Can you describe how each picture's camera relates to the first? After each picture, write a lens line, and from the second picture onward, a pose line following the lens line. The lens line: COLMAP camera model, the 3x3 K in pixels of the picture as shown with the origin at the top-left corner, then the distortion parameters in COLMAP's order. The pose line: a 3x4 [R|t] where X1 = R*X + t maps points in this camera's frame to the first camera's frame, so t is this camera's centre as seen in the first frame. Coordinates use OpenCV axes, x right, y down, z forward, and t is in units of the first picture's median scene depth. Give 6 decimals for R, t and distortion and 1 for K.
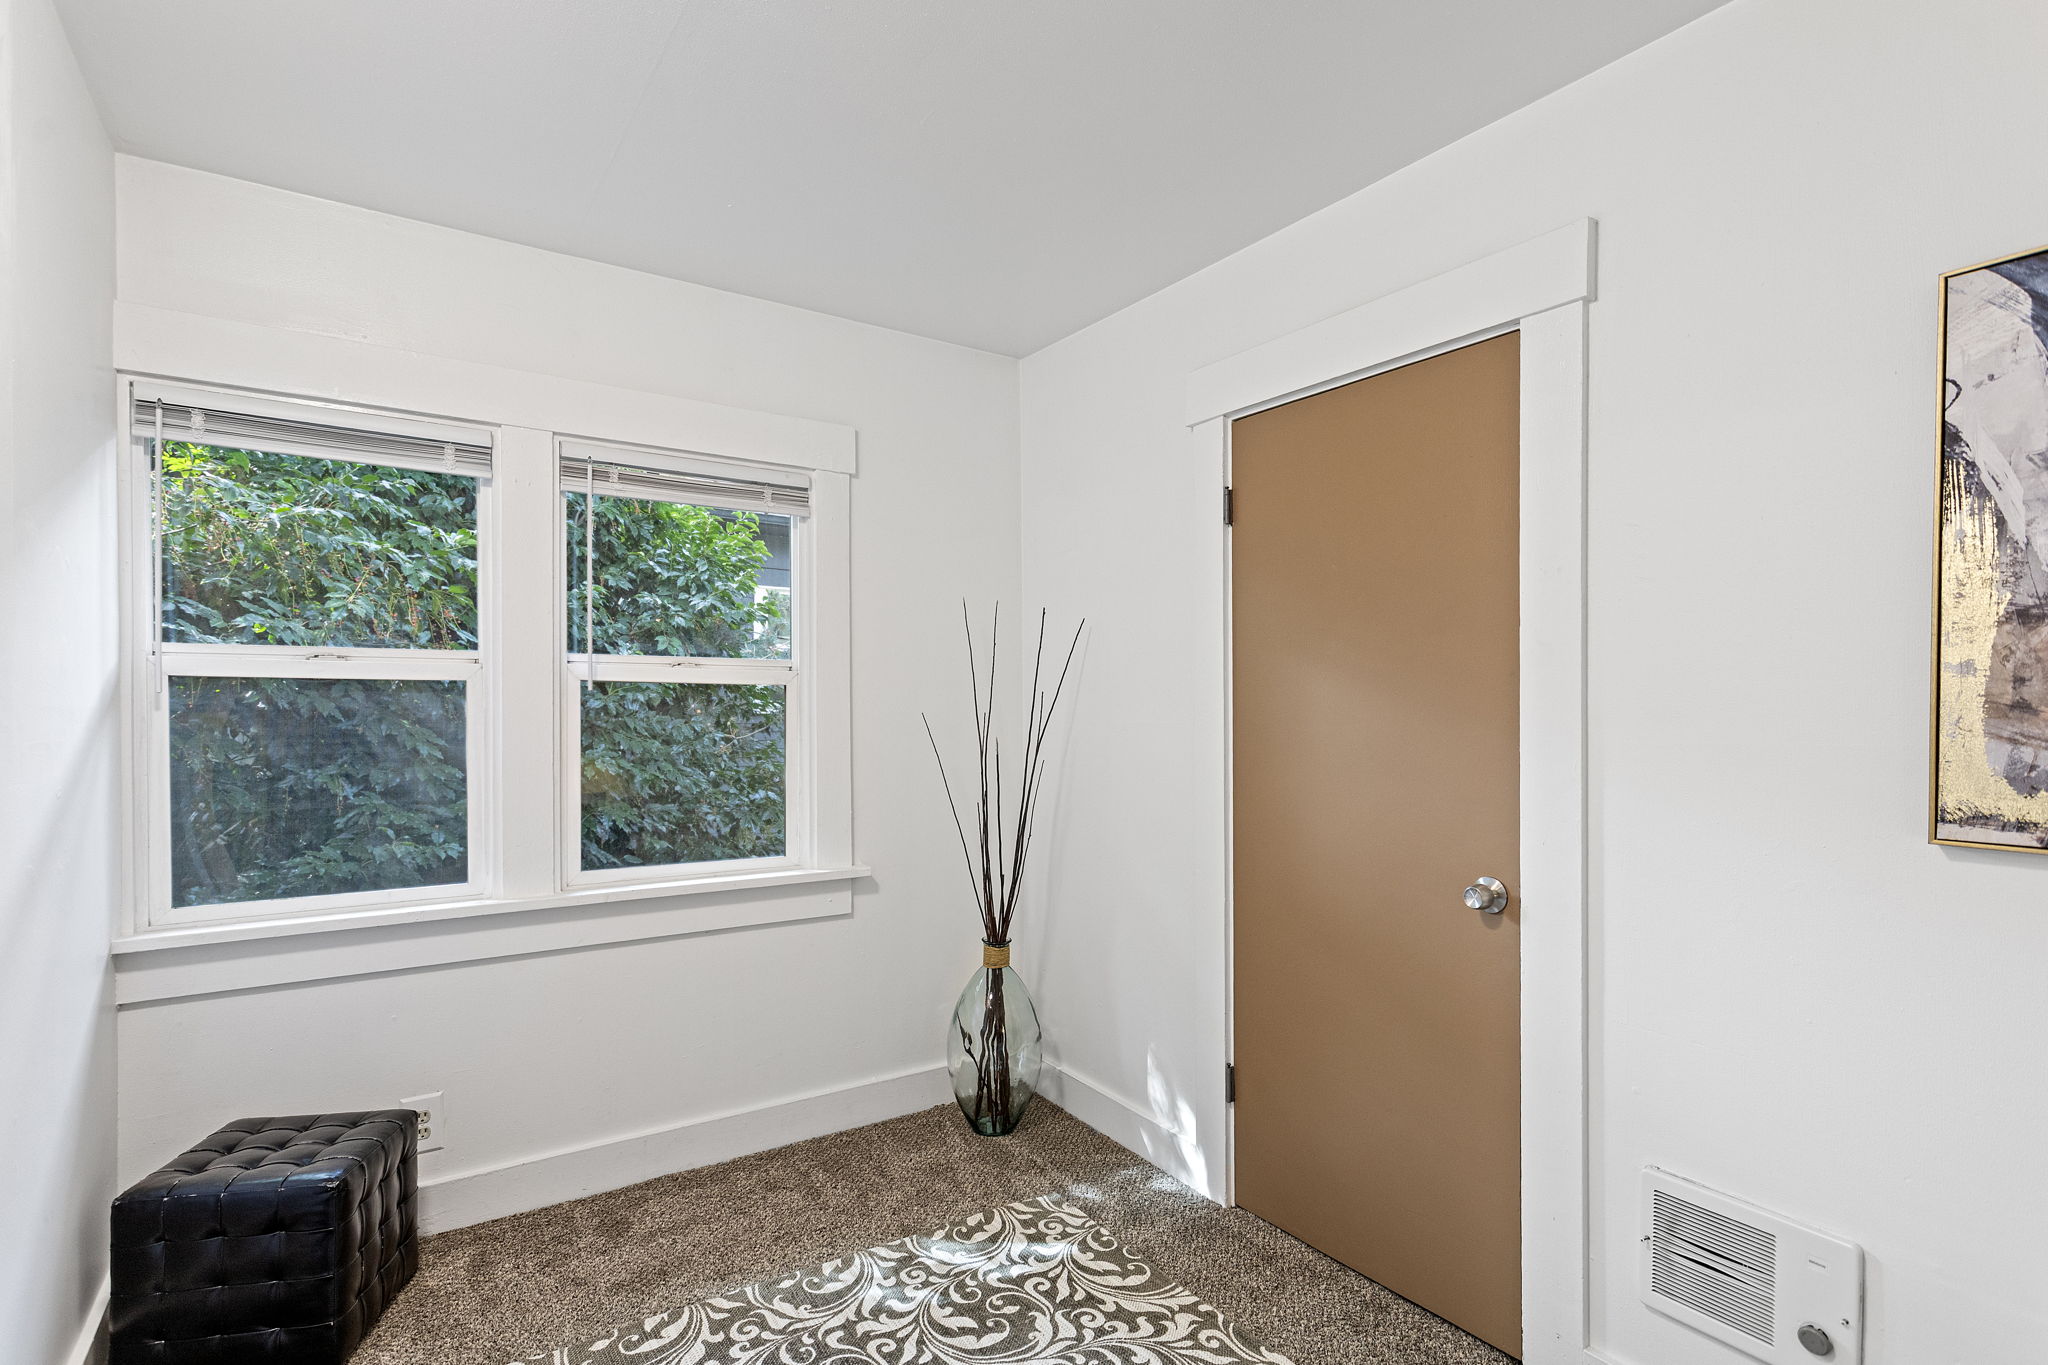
lens RADIAL K [[1011.0, 0, 1003.7], [0, 1011.0, 720.0], [0, 0, 1]] dist [-0.000724, 0.001592]
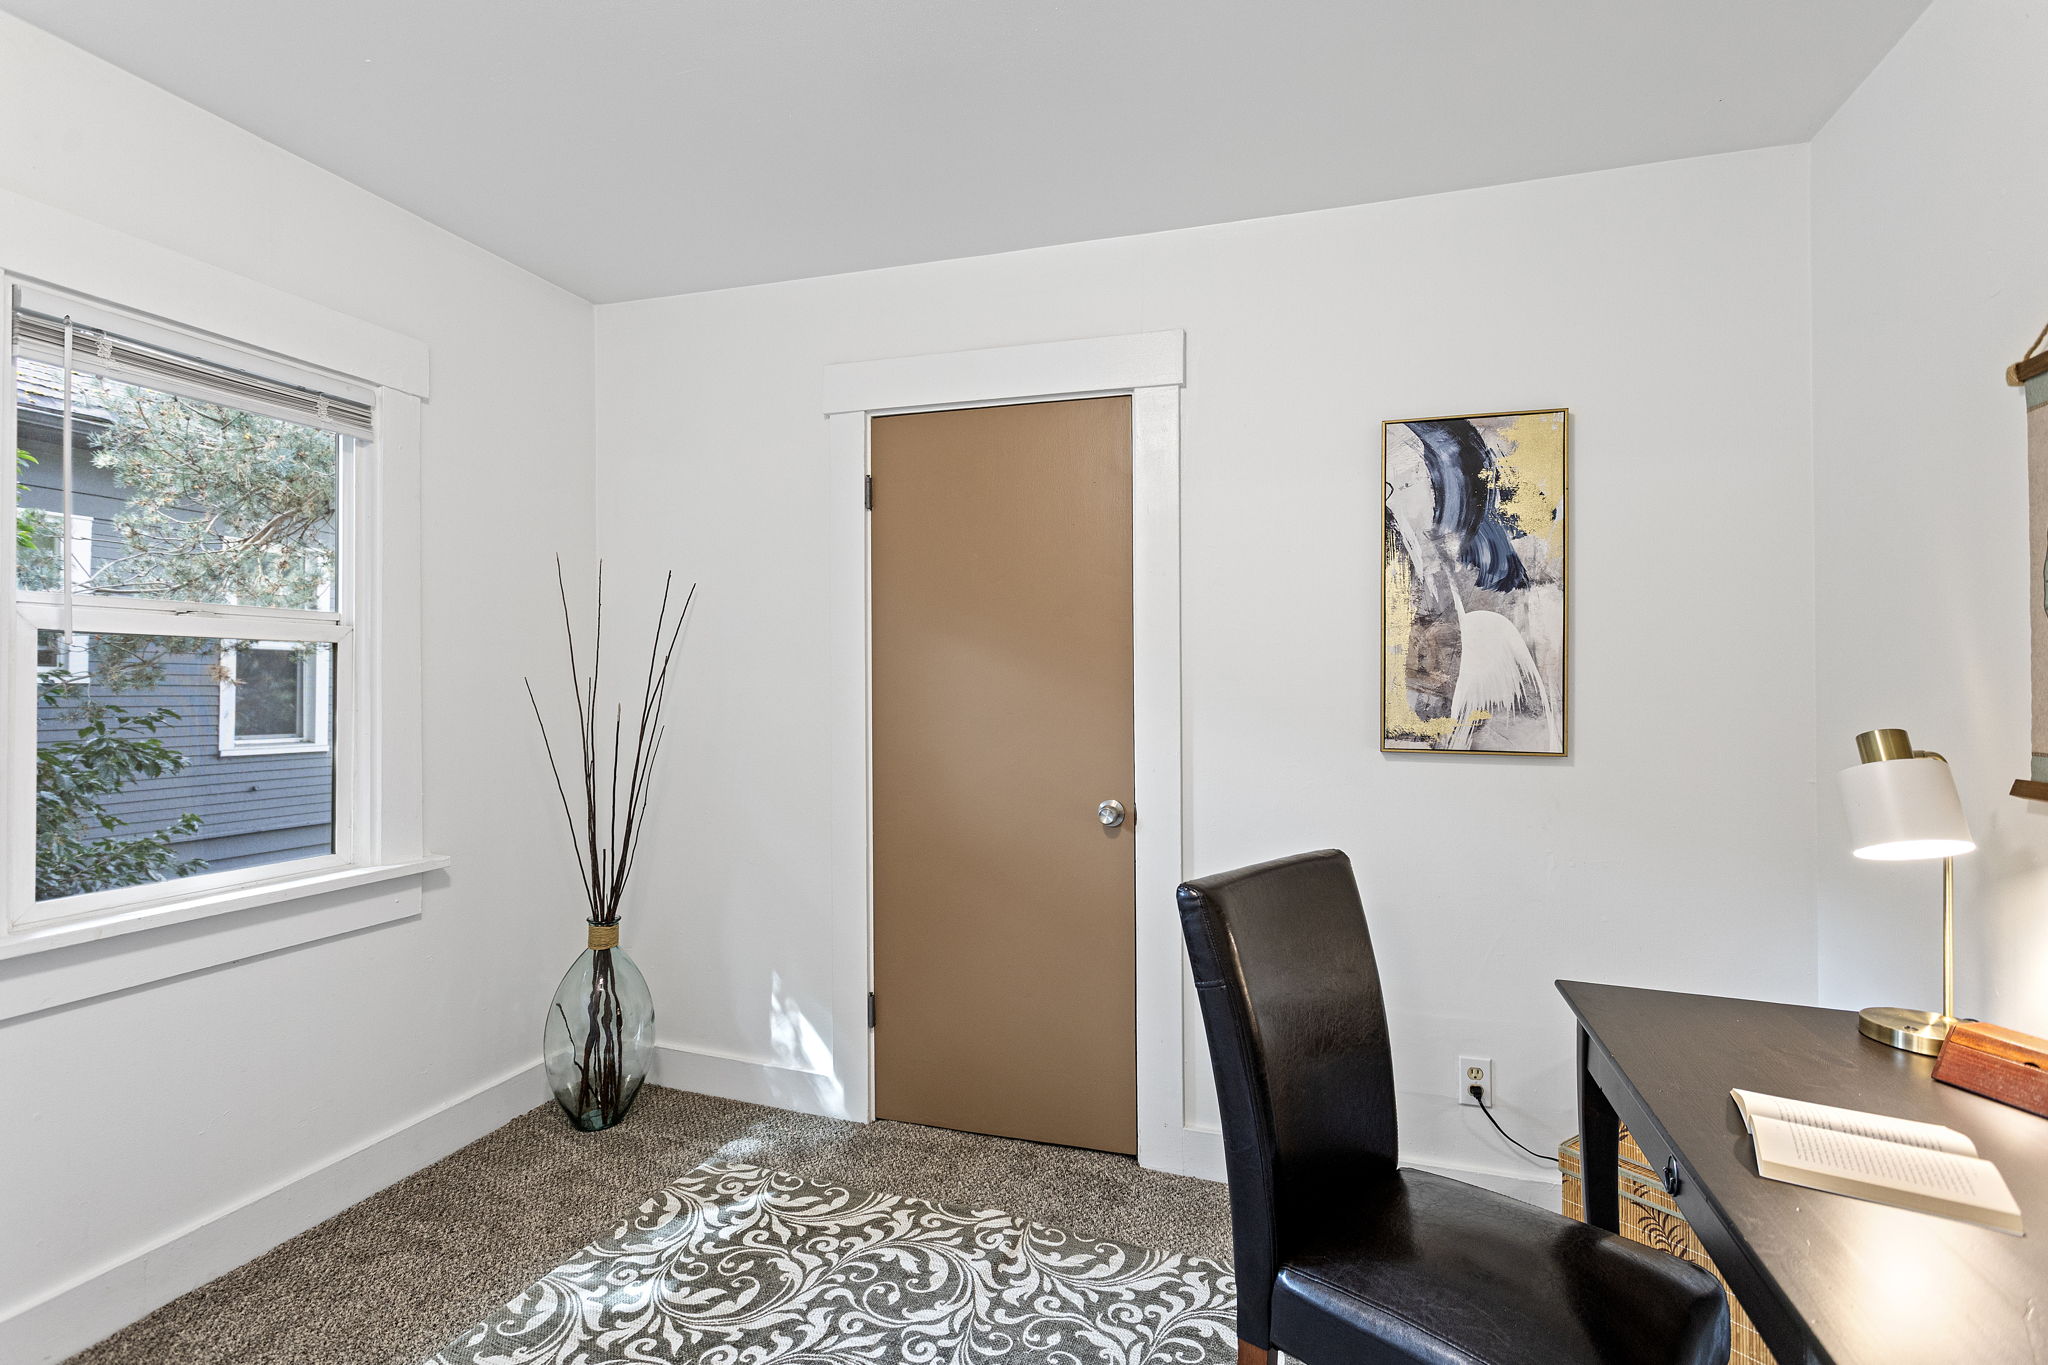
lens RADIAL K [[1011.0, 0, 1005.3], [0, 1011.0, 676.8], [0, 0, 1]] dist [-0.000724, 0.001592]
pose [[0.778948, 0.002379, 0.627083, -0.398818], [0.006379, 0.999911, -0.011718, 0.007280], [-0.627056, 0.013128, 0.778864, 0.040218]]
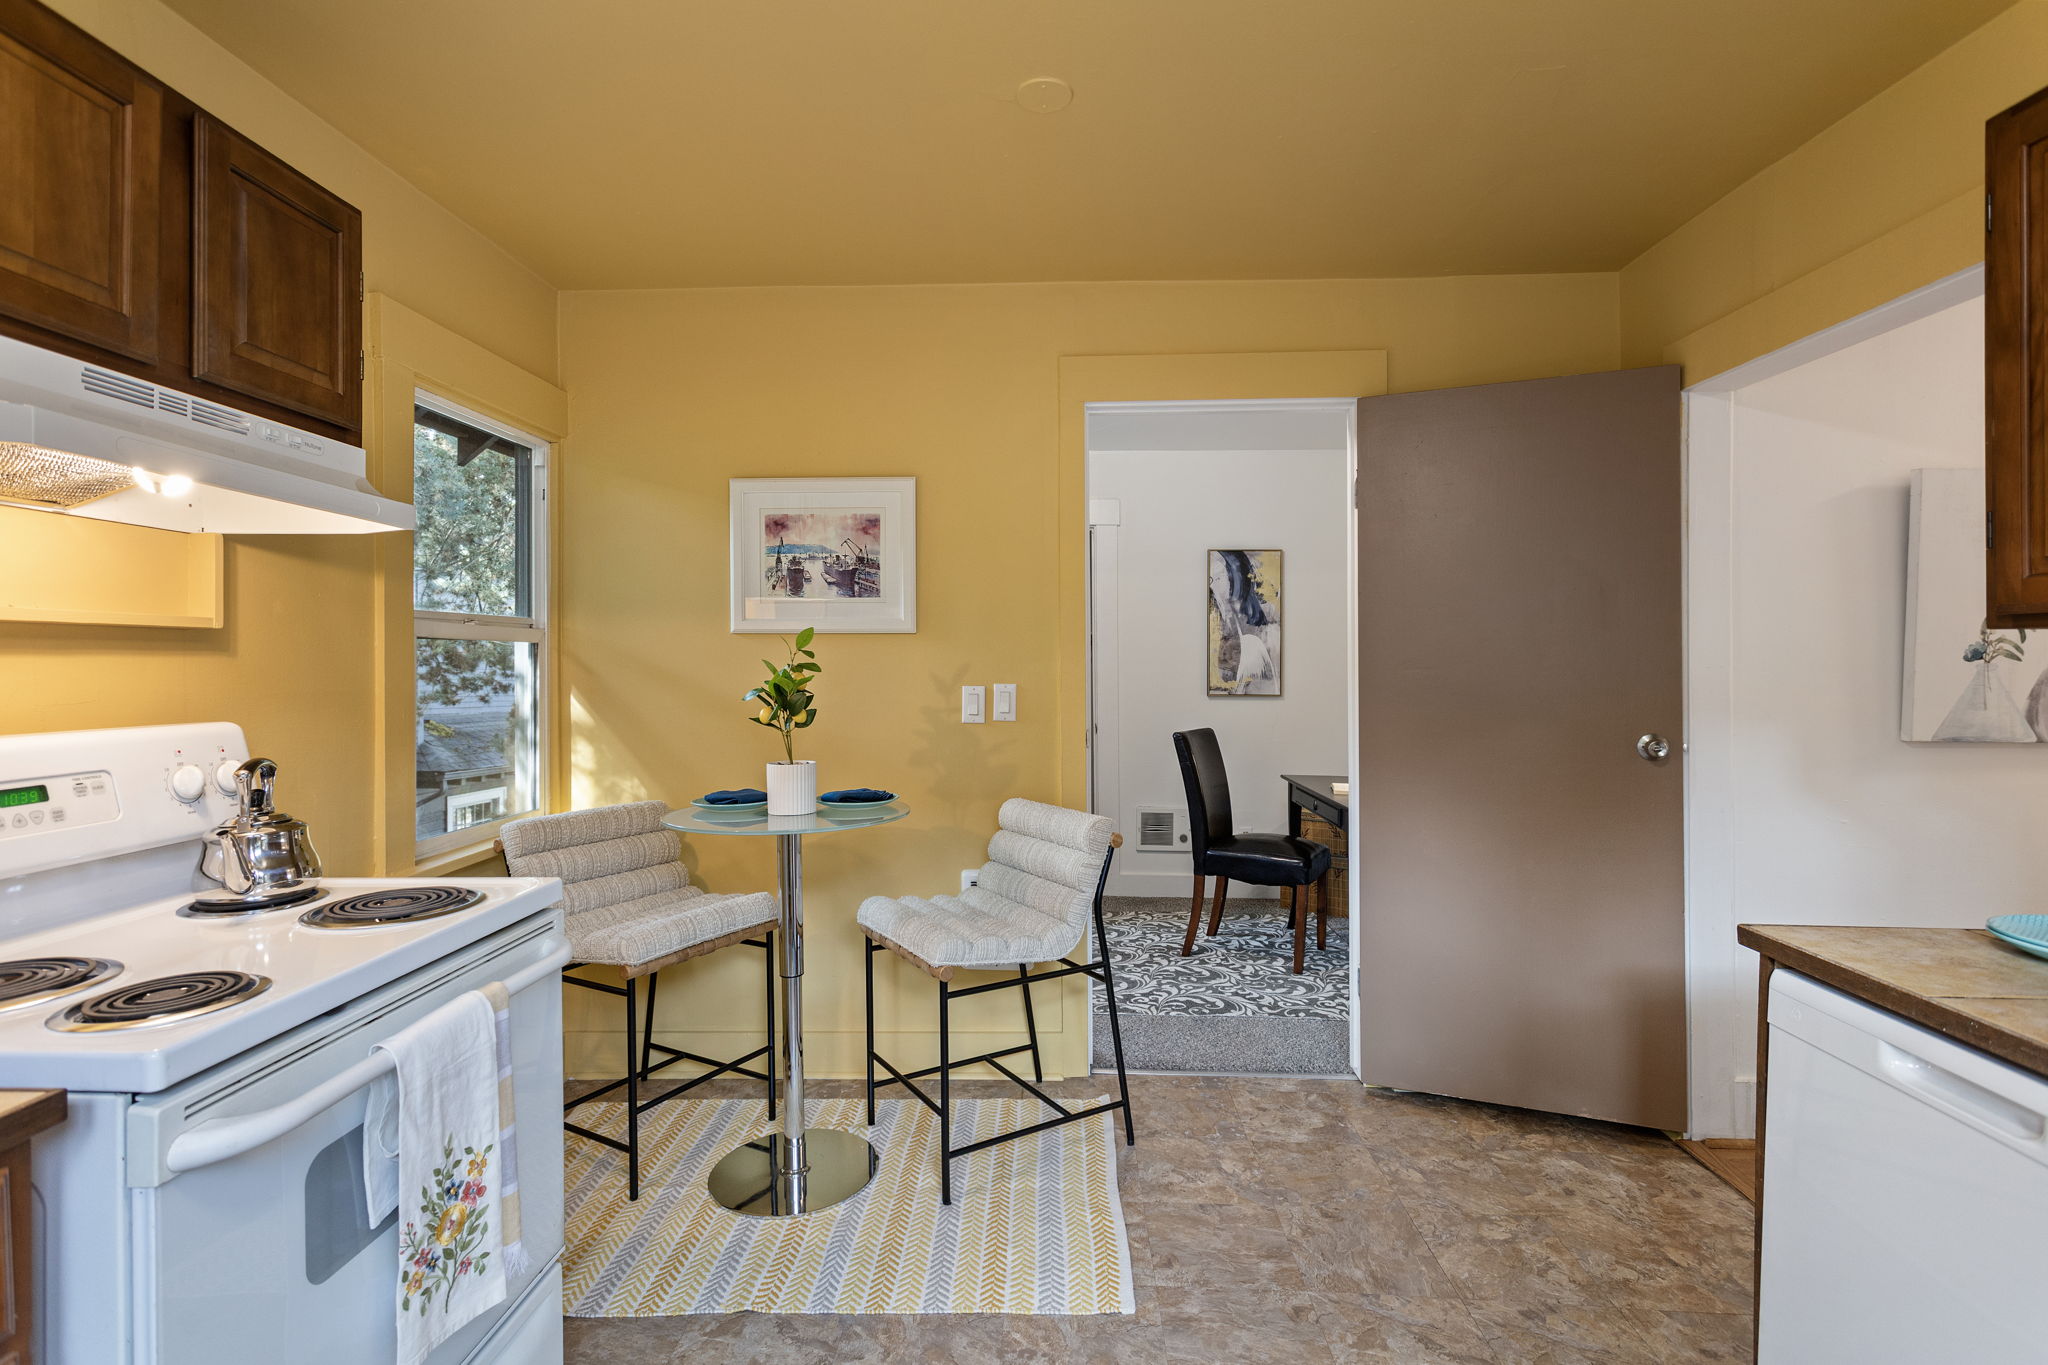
lens RADIAL K [[1011.0, 0, 1023.3], [0, 1011.0, 671.4], [0, 0, 1]] dist [-0.000724, 0.001592]
pose [[0.577885, -0.009513, 0.816063, -1.617228], [0.010450, 0.999936, 0.004257, 0.002743], [-0.816051, 0.006068, 0.577947, -0.402250]]
